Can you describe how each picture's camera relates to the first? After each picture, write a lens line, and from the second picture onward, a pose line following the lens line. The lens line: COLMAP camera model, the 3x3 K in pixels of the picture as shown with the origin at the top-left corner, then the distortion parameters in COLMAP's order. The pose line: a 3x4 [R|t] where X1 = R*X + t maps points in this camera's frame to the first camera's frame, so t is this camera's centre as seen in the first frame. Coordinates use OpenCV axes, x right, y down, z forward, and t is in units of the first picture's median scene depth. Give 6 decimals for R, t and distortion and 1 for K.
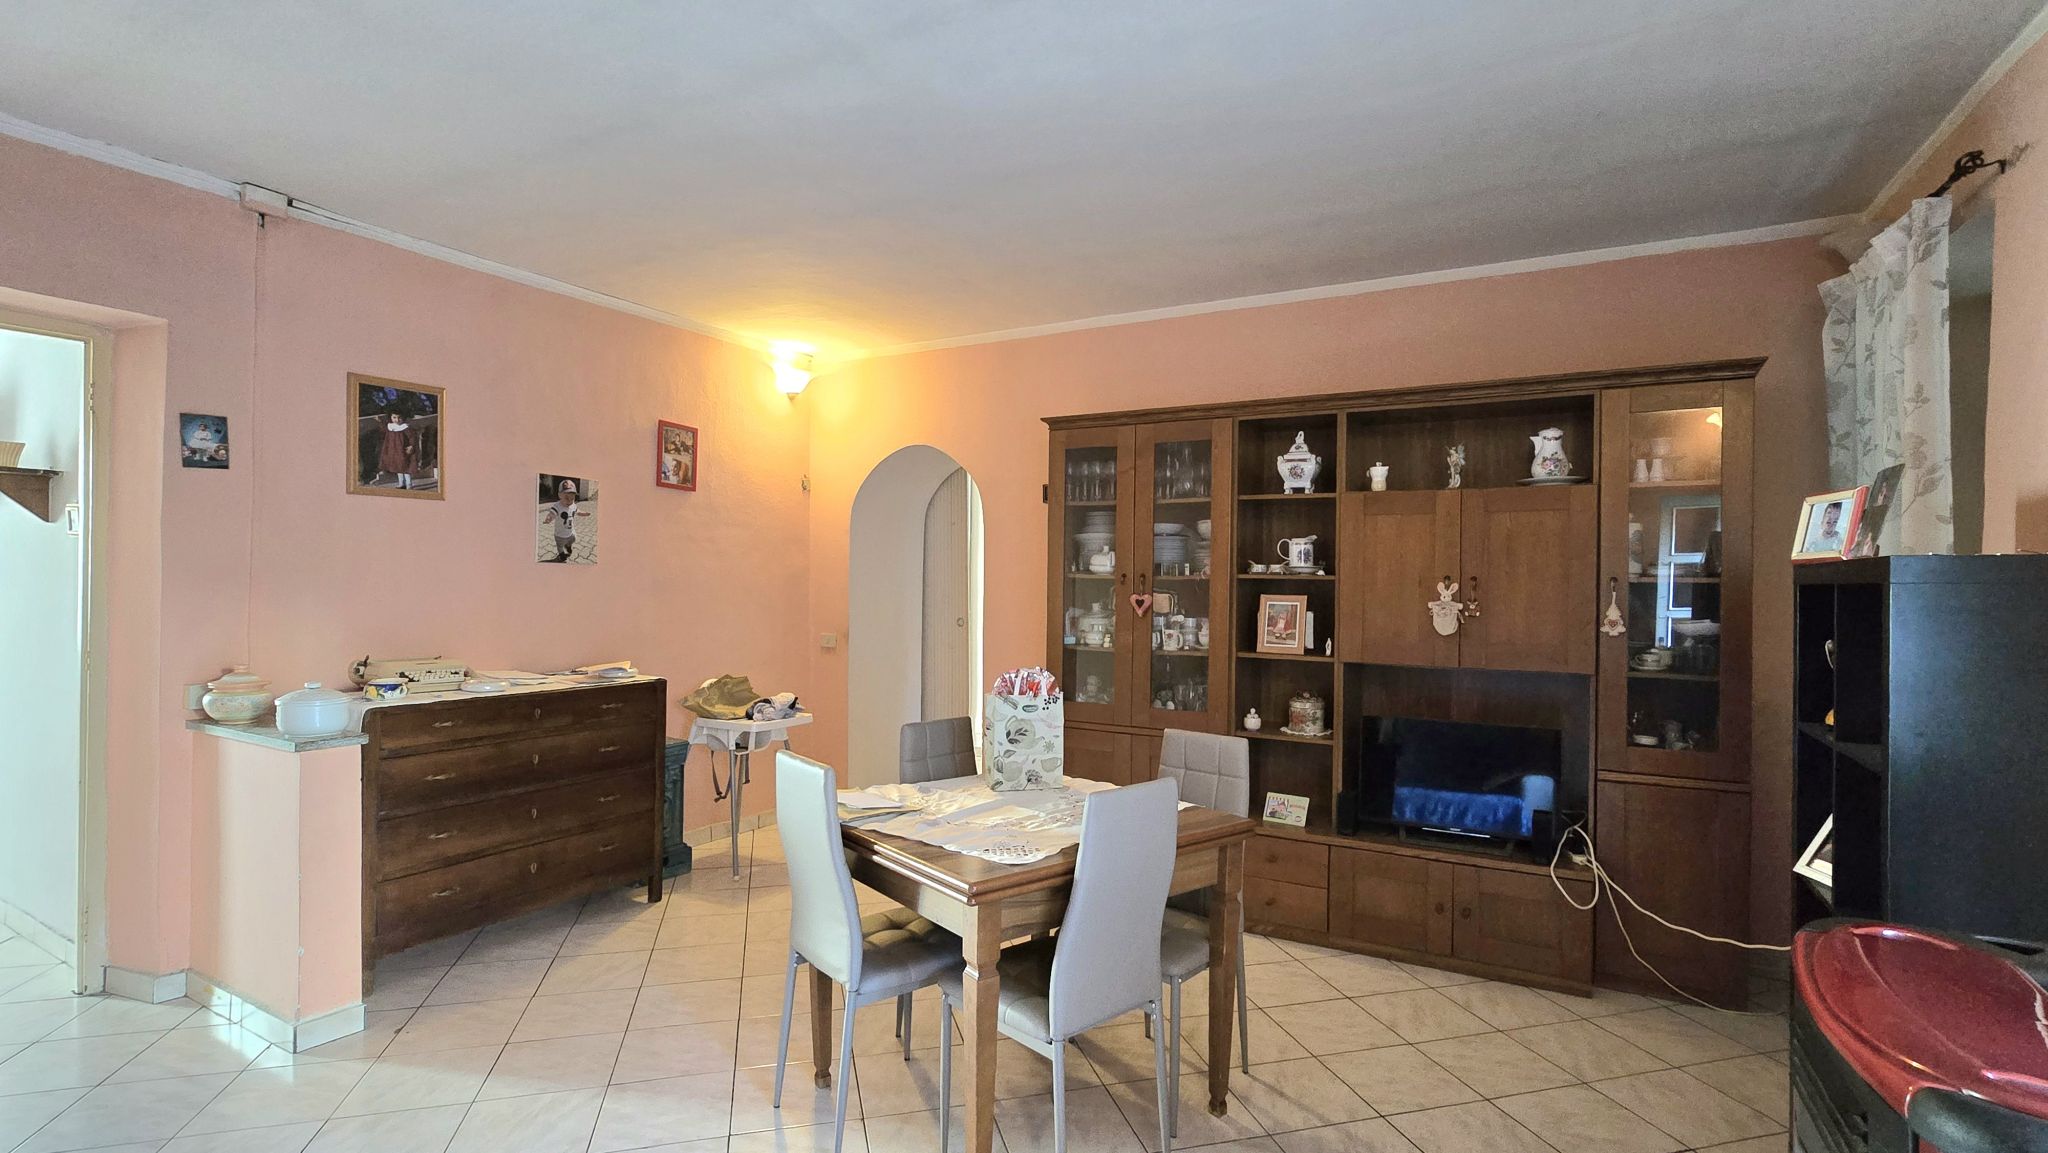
lens RADIAL K [[947.5, 0, 1046.7], [0, 947.5, 584.7], [0, 0, 1]] dist [-0.002985, 0.001766]
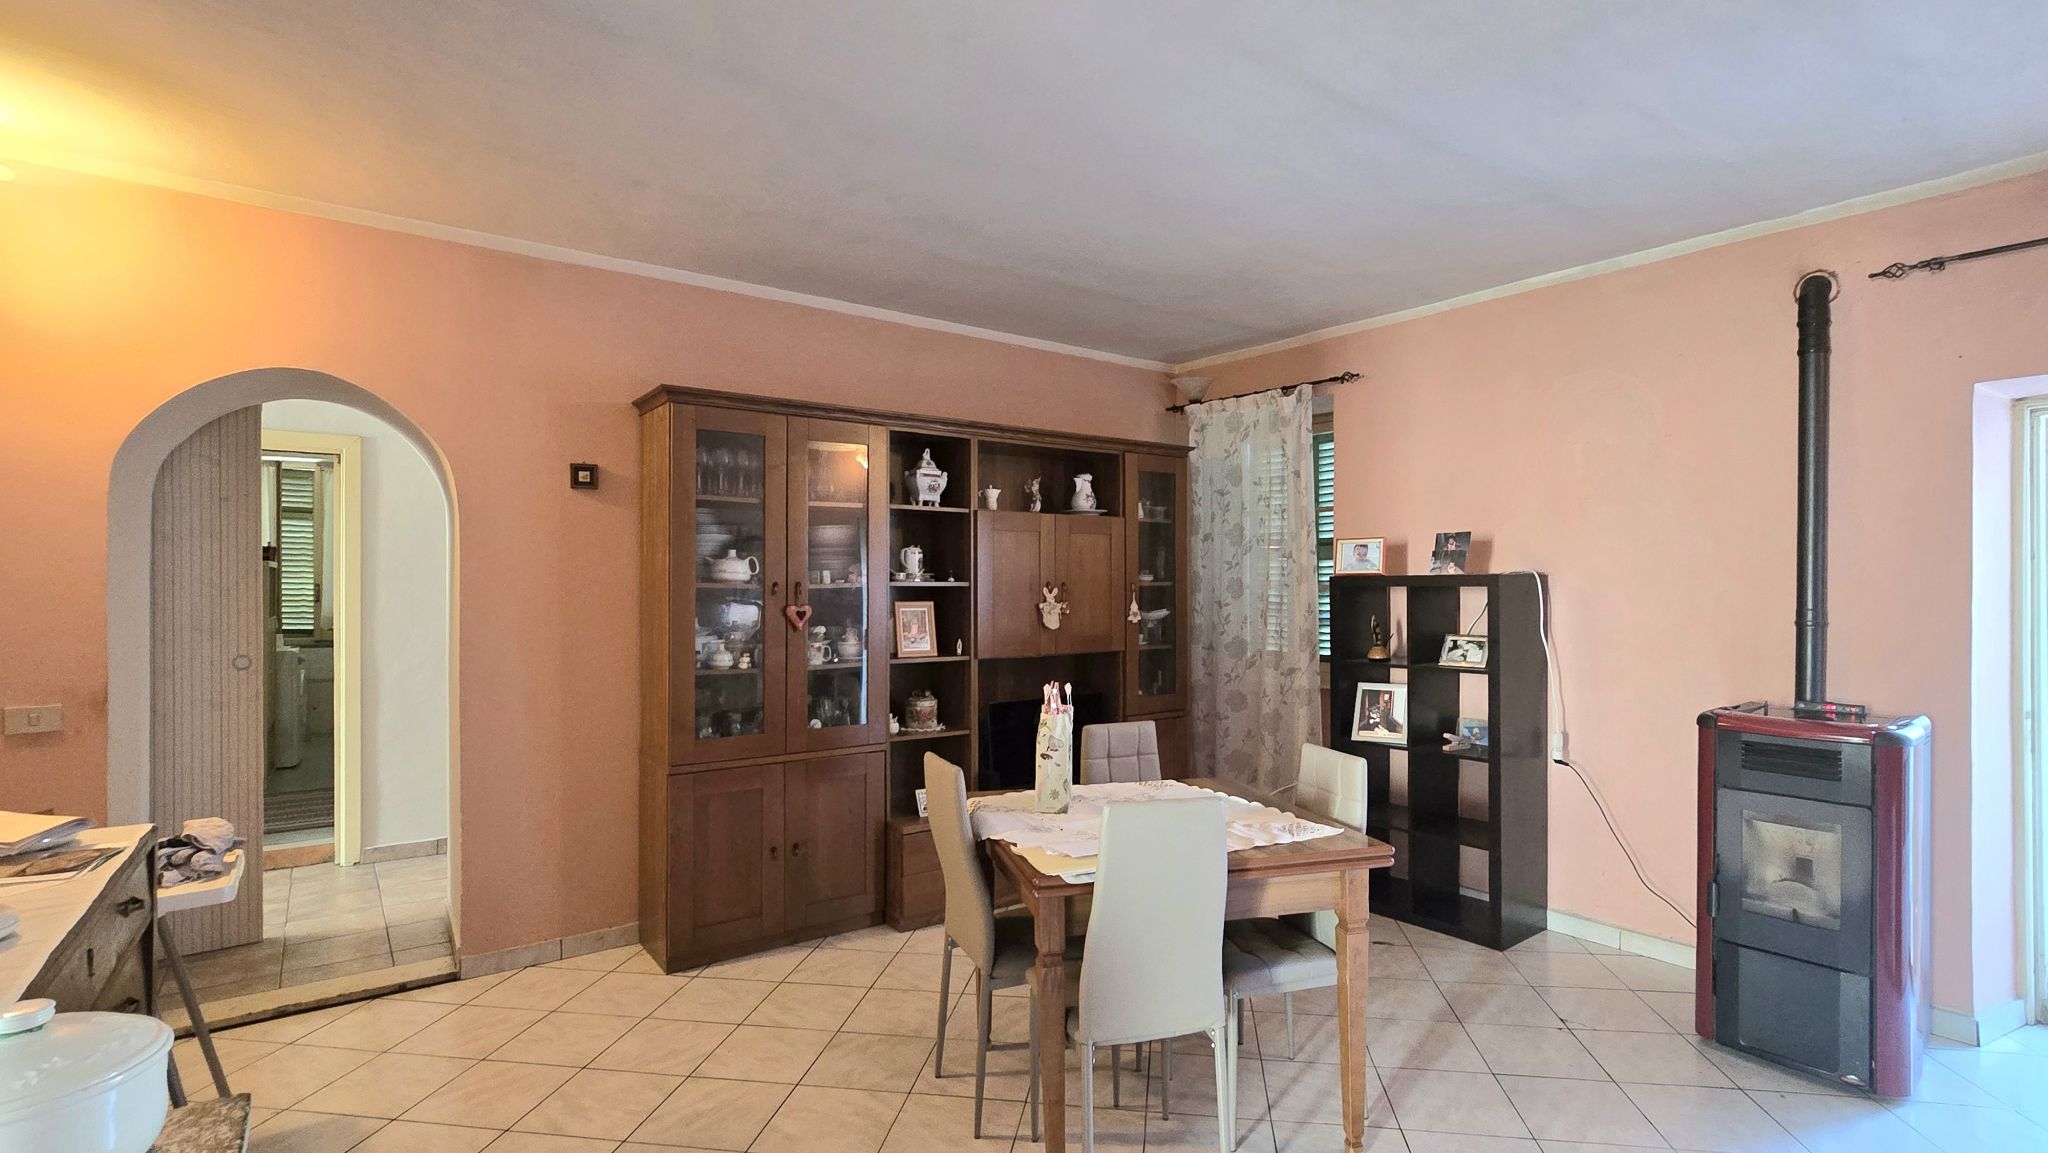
lens RADIAL K [[947.5, 0, 1030.1], [0, 947.5, 573.4], [0, 0, 1]] dist [-0.002985, 0.001766]
pose [[0.411030, -0.001833, 0.911620, -0.687943], [0.010198, 0.999945, -0.002588, -0.016929], [-0.911565, 0.010361, 0.411026, 0.471309]]
